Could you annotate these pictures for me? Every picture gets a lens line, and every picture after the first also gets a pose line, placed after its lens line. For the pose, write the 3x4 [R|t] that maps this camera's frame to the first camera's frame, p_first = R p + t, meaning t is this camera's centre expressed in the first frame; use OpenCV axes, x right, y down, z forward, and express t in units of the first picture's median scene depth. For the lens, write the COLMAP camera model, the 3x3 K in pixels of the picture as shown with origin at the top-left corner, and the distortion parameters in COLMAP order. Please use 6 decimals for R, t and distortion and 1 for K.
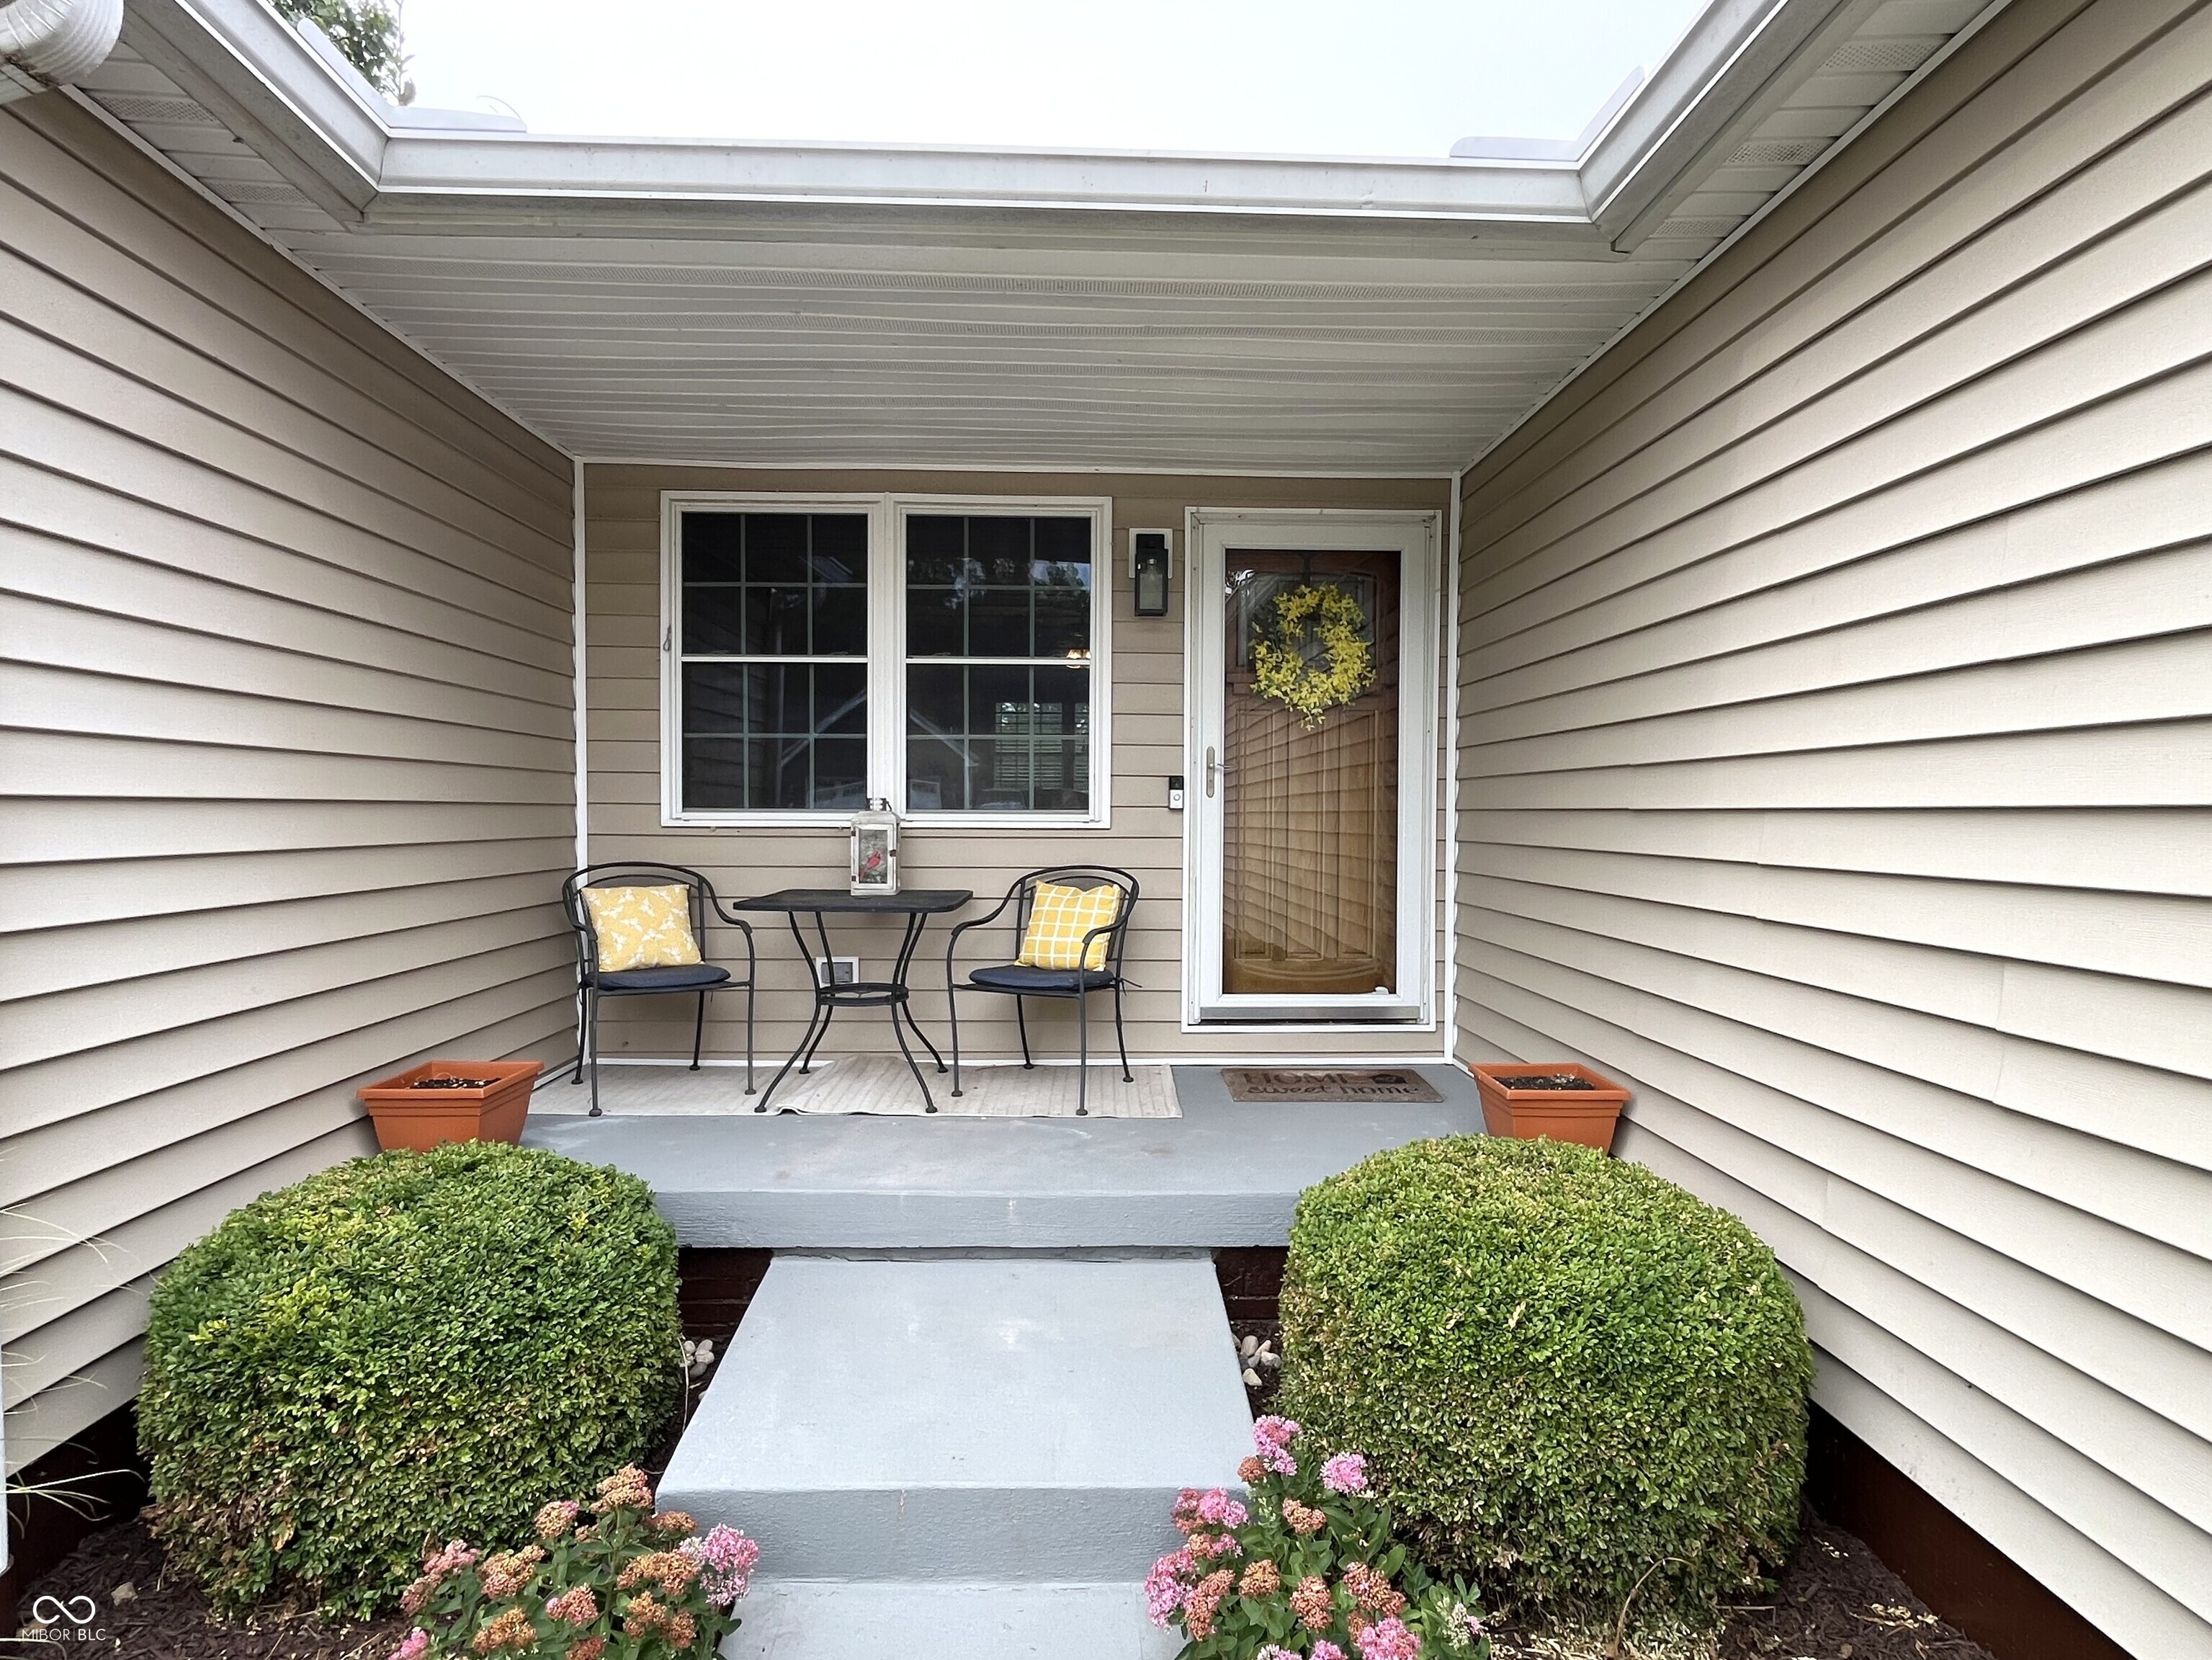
lens RADIAL K [[1099.8, 0, 1111.2], [0, 1099.8, 833.0], [0, 0, 1]] dist [0.002643, 0.000130]
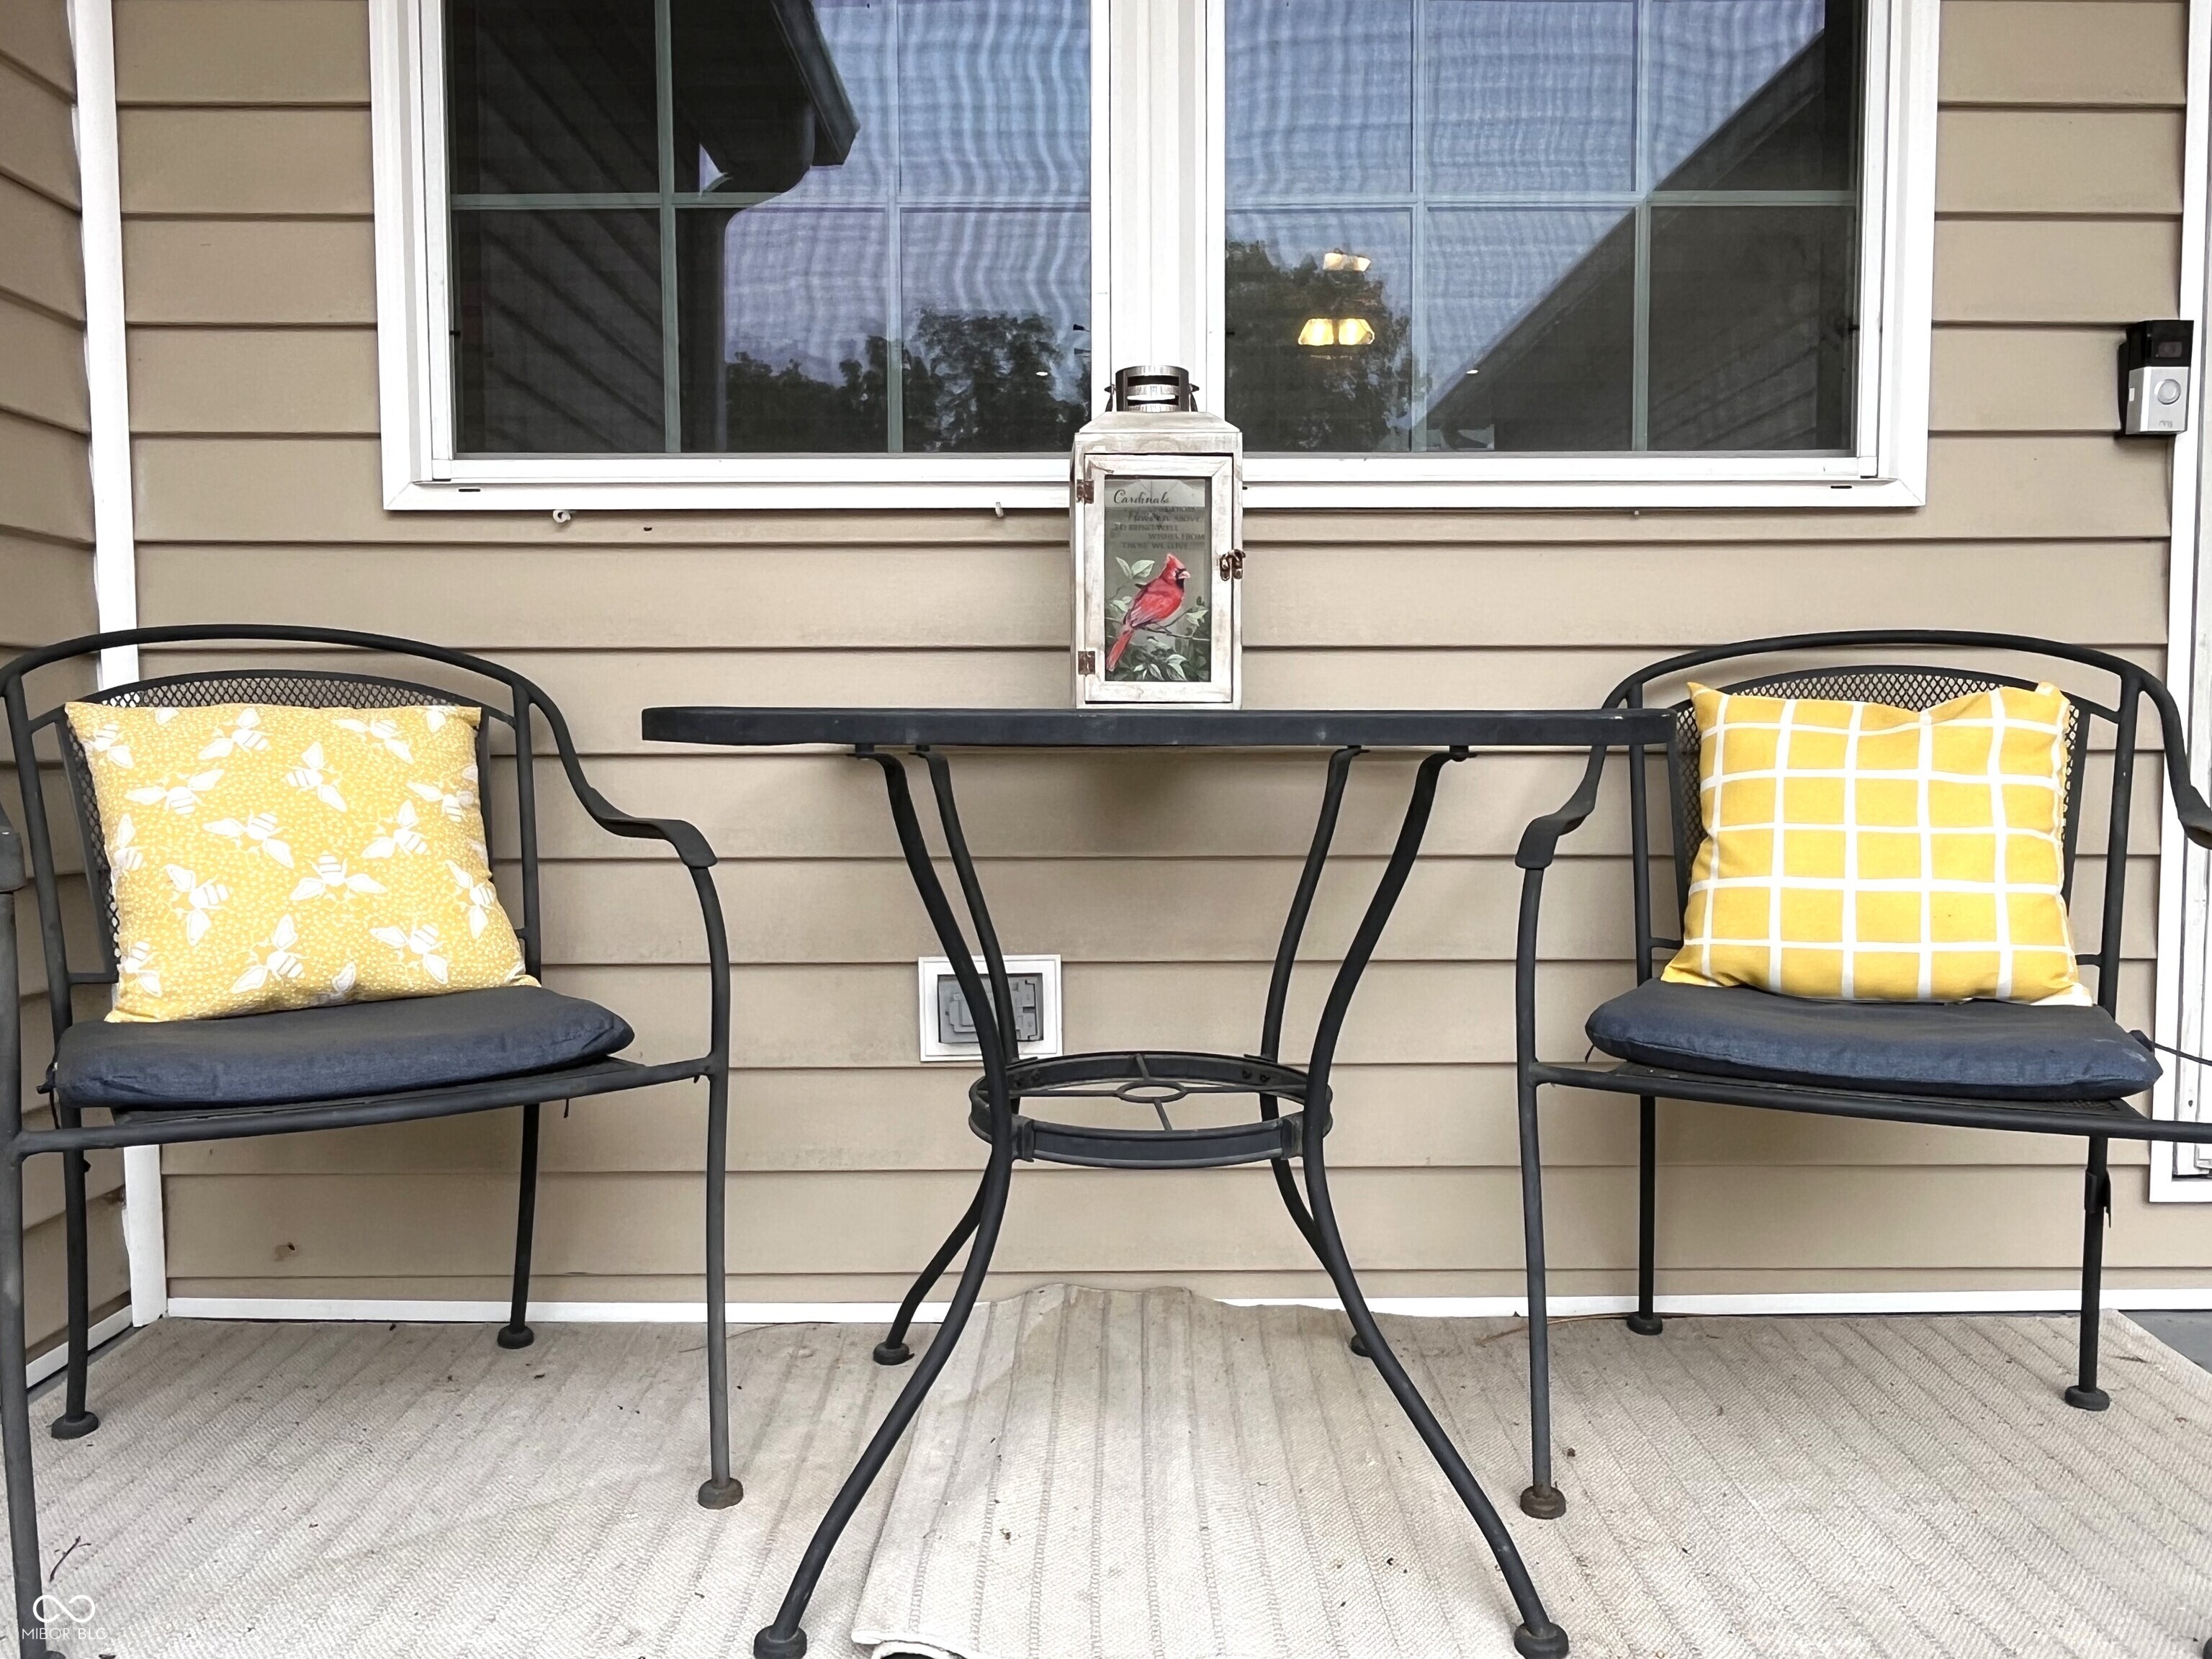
lens RADIAL K [[1506.3, 0, 1103.8], [0, 1506.3, 828.4], [0, 0, 1]] dist [0.001062, 0.000503]
pose [[0.999829, -0.008311, -0.016541, -0.220871], [0.008841, 0.999441, 0.032247, 0.068588], [0.016263, -0.032387, 0.999343, 0.625098]]
